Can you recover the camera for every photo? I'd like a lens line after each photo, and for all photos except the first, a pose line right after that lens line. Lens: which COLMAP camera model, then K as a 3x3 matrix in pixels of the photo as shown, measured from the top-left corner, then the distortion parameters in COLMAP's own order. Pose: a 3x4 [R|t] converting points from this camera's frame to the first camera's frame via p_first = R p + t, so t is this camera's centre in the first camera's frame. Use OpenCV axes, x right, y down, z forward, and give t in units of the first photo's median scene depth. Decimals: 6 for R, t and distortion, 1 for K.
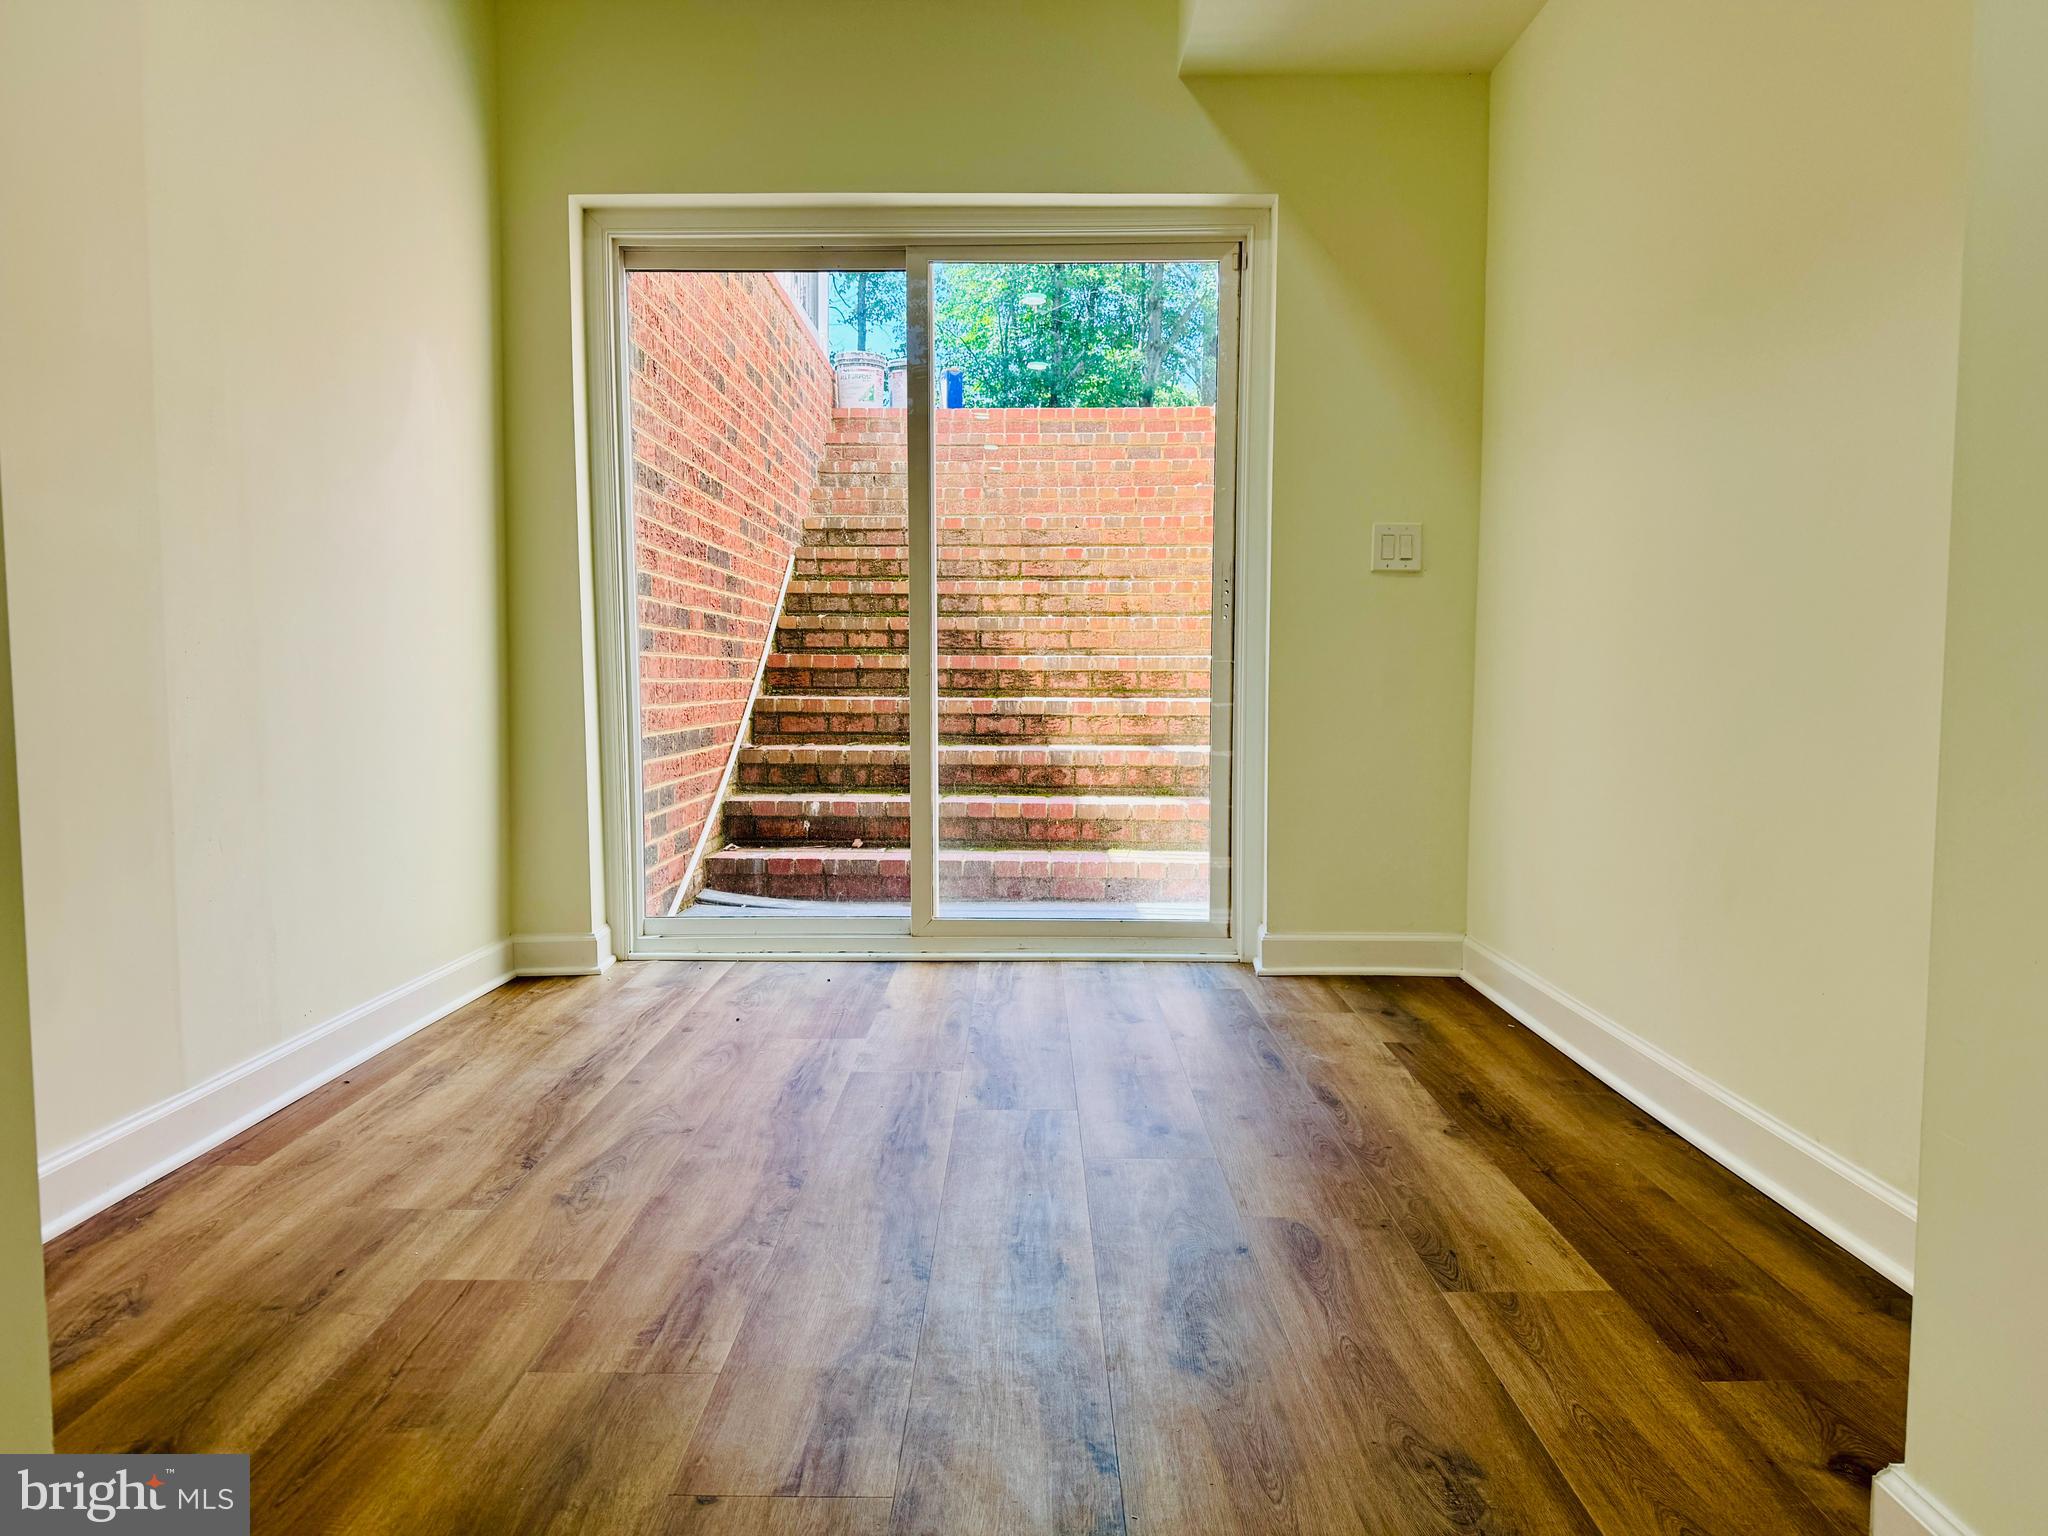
lens RADIAL K [[1414.2, 0, 1024.0], [0, 1414.2, 768.0], [0, 0, 1]] dist [0.136448, -0.234603]
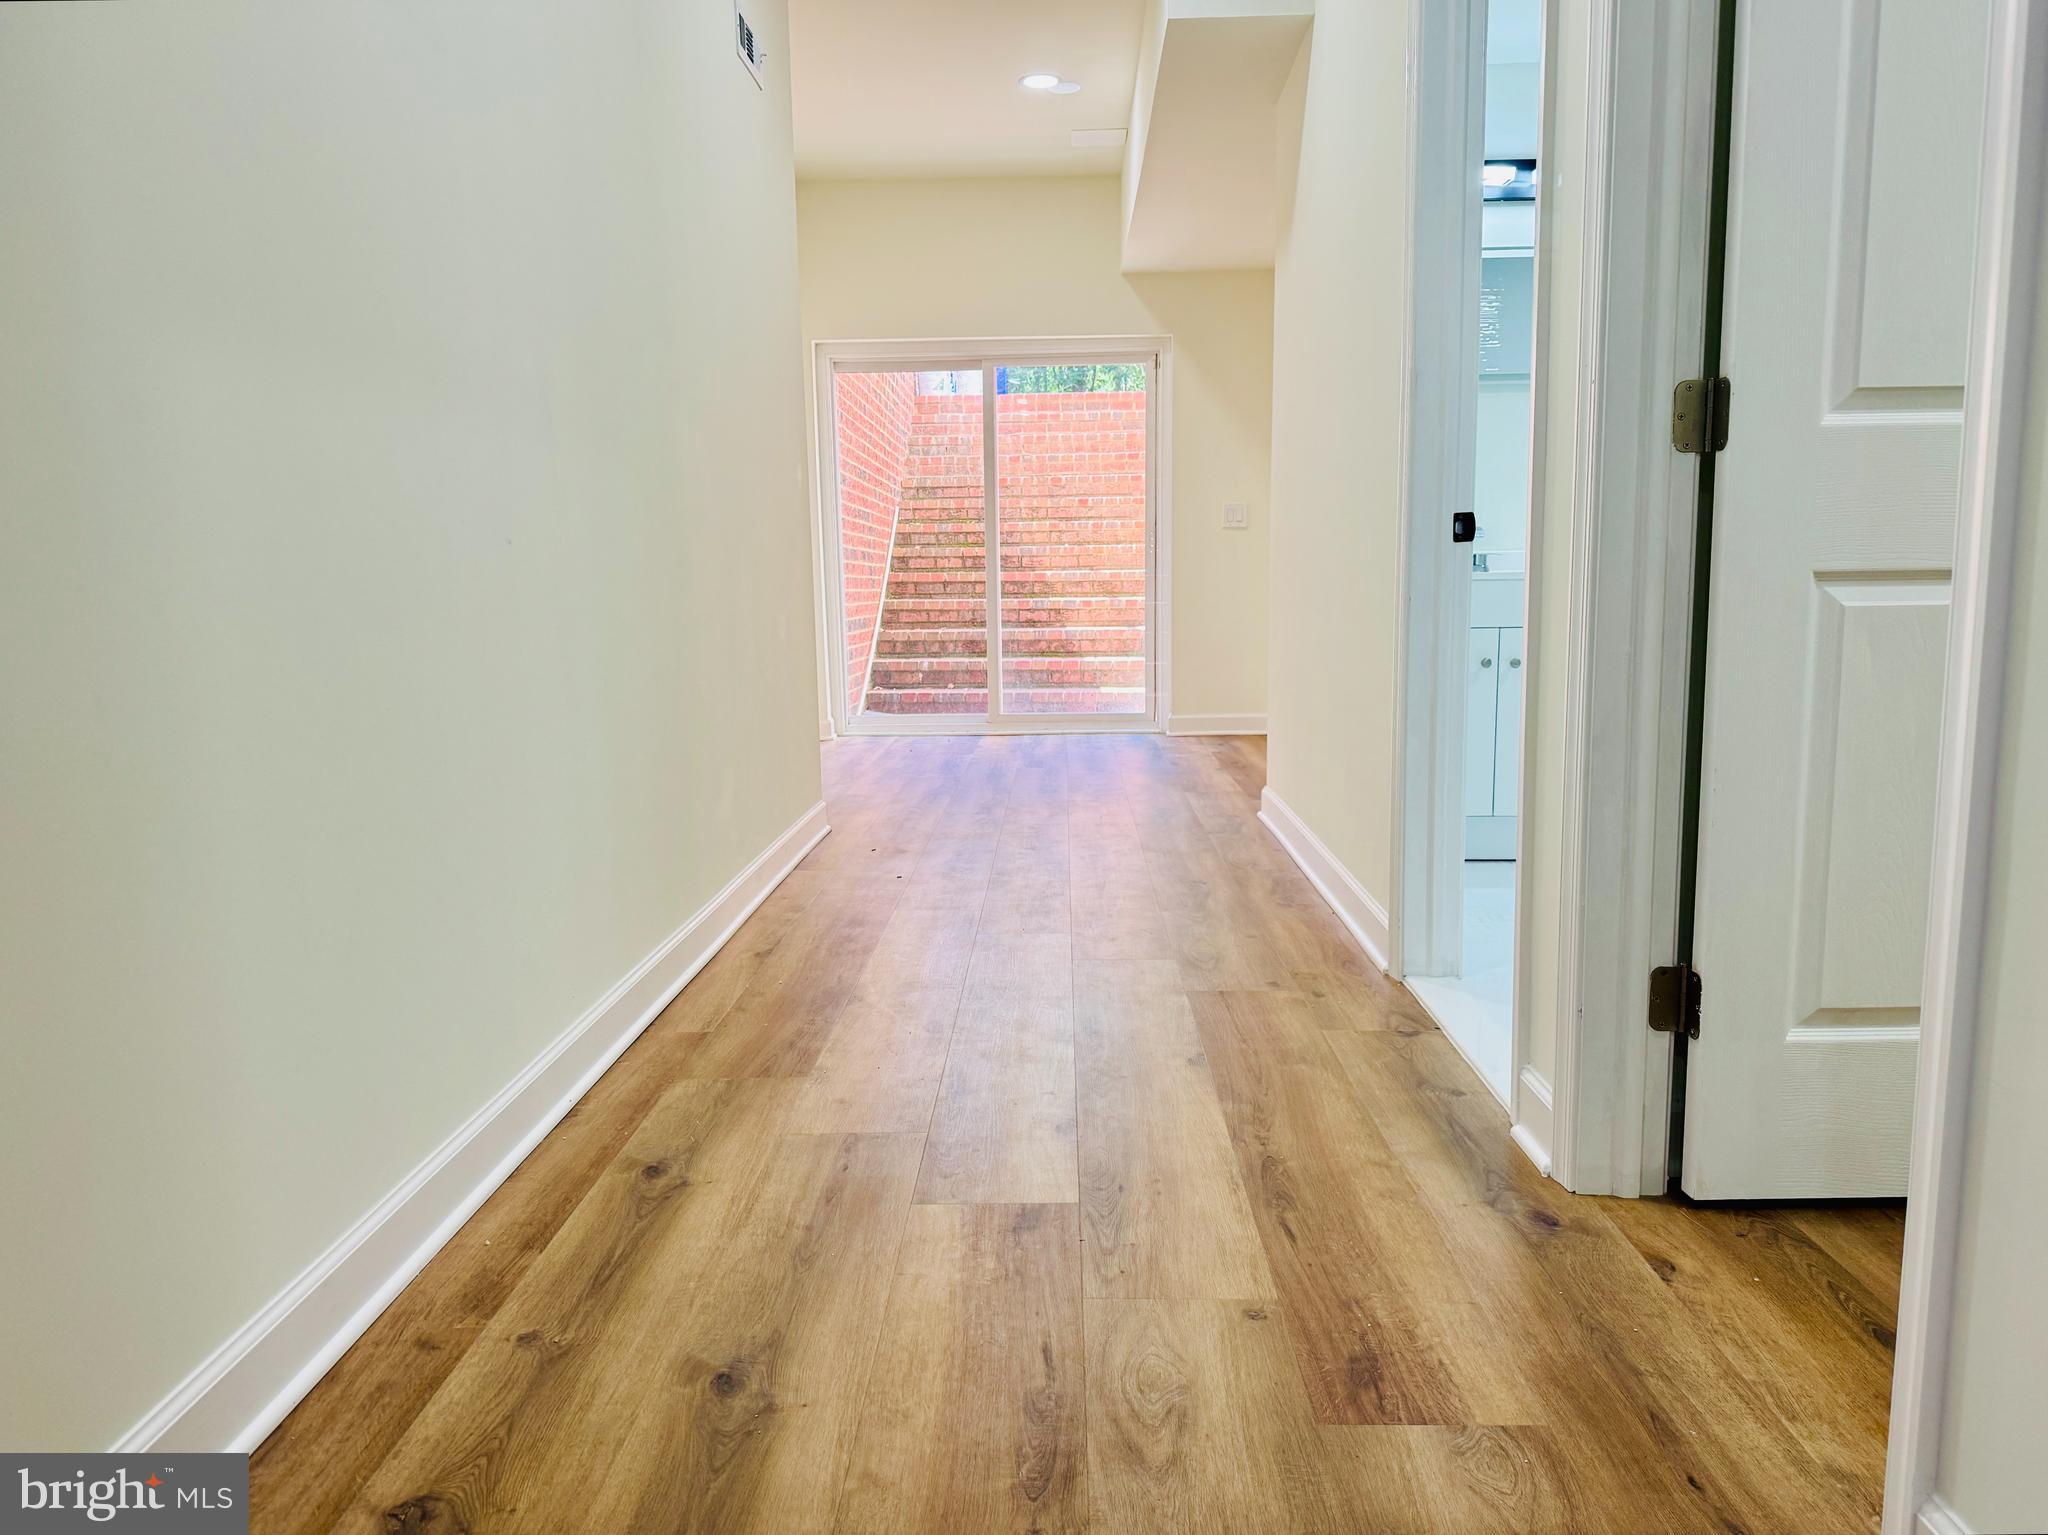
lens RADIAL K [[1414.2, 0, 1024.0], [0, 1414.2, 767.5], [0, 0, 1]] dist [0.136448, -0.234603]
pose [[0.999503, -0.011954, -0.029167, 0.015782], [0.013773, 0.997921, 0.062968, 0.040414], [0.028354, -0.063338, 0.997589, -0.617820]]
